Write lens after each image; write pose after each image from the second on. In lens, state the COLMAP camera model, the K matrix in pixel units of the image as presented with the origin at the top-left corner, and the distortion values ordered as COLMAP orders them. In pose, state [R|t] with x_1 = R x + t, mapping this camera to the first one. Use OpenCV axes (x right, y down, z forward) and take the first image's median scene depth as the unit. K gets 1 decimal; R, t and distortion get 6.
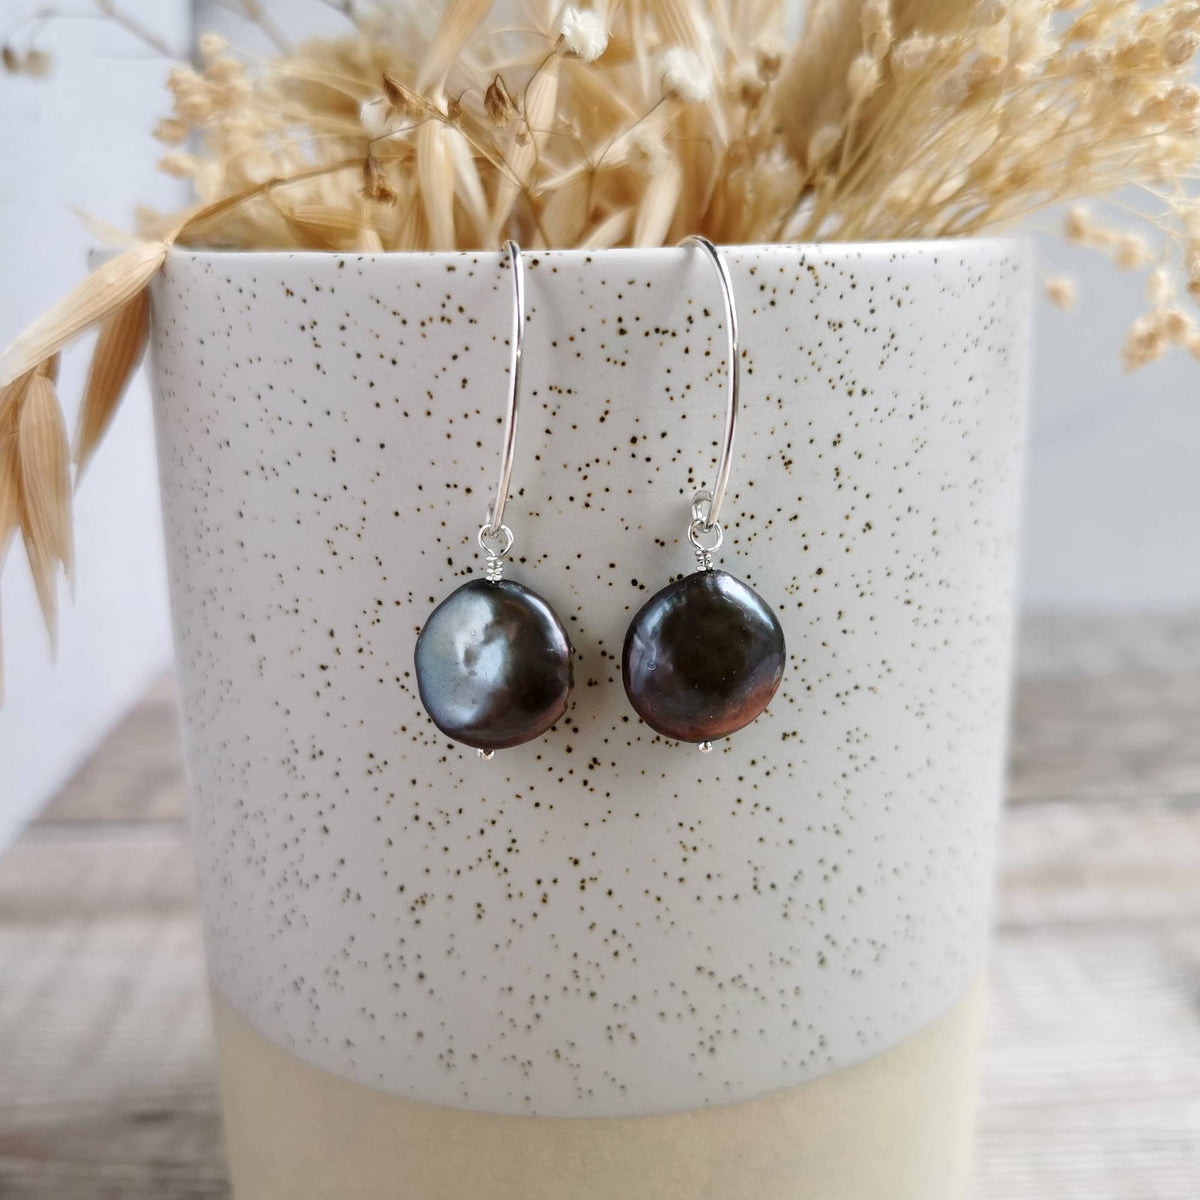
lens RADIAL K [[1461.0, 0, 619.5], [0, 1461.0, 596.6], [0, 0, 1]] dist [-0.033325, -0.031715]
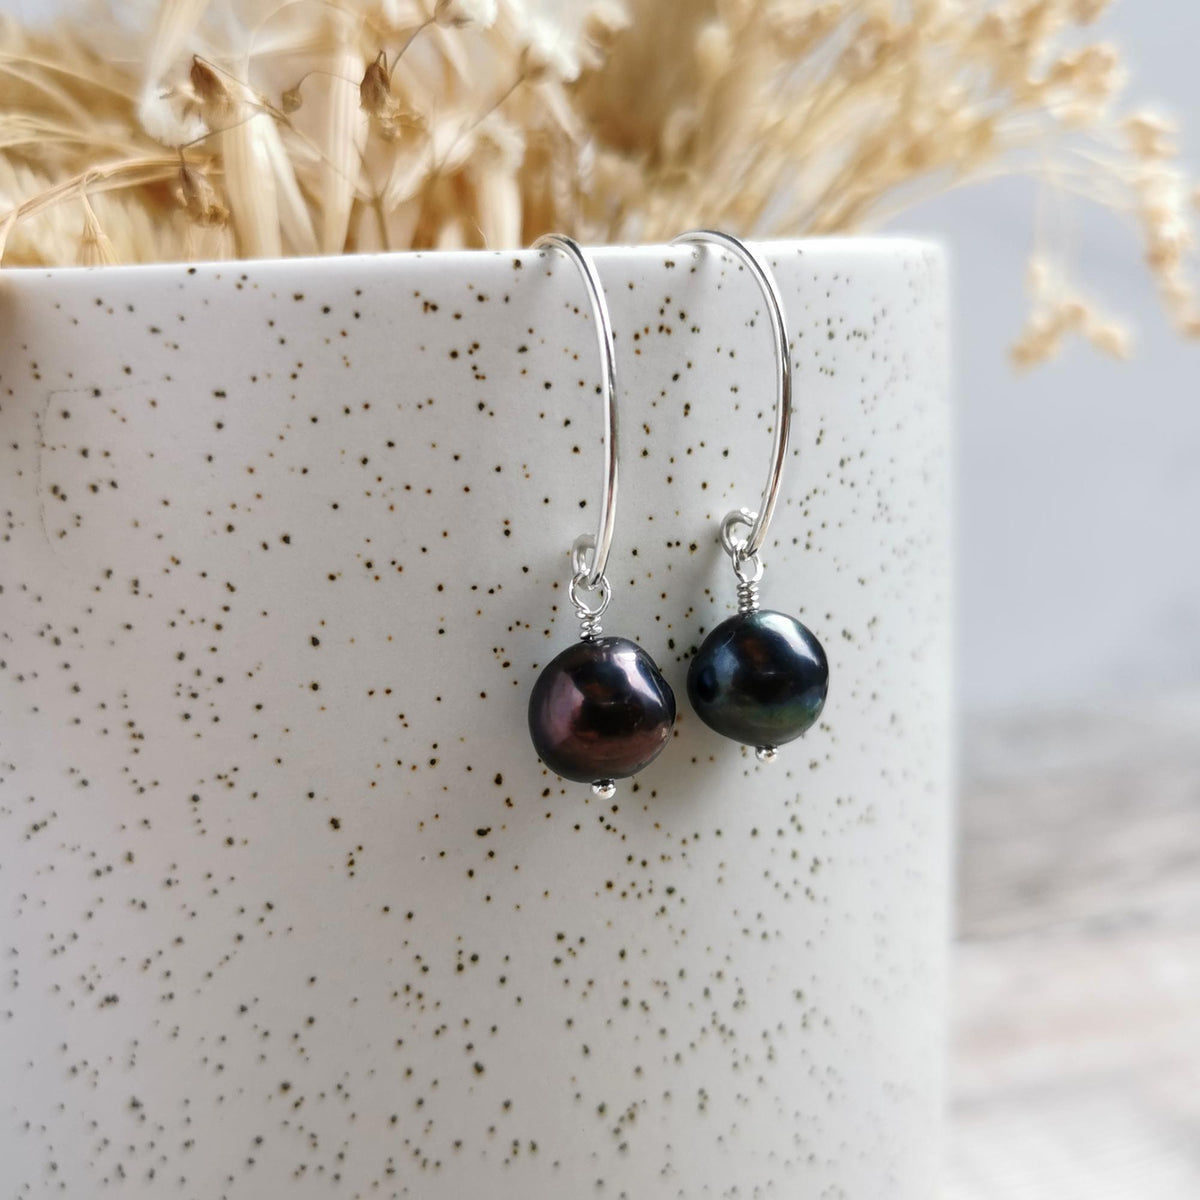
lens RADIAL K [[1729.7, 0, 616.1], [0, 1729.7, 597.1], [0, 0, 1]] dist [-0.080534, 0.133533]
pose [[0.745013, -0.135606, 0.653121, -0.695278], [0.197214, 0.980126, -0.021461, -0.032858], [-0.637230, 0.144793, 0.756950, 0.314104]]
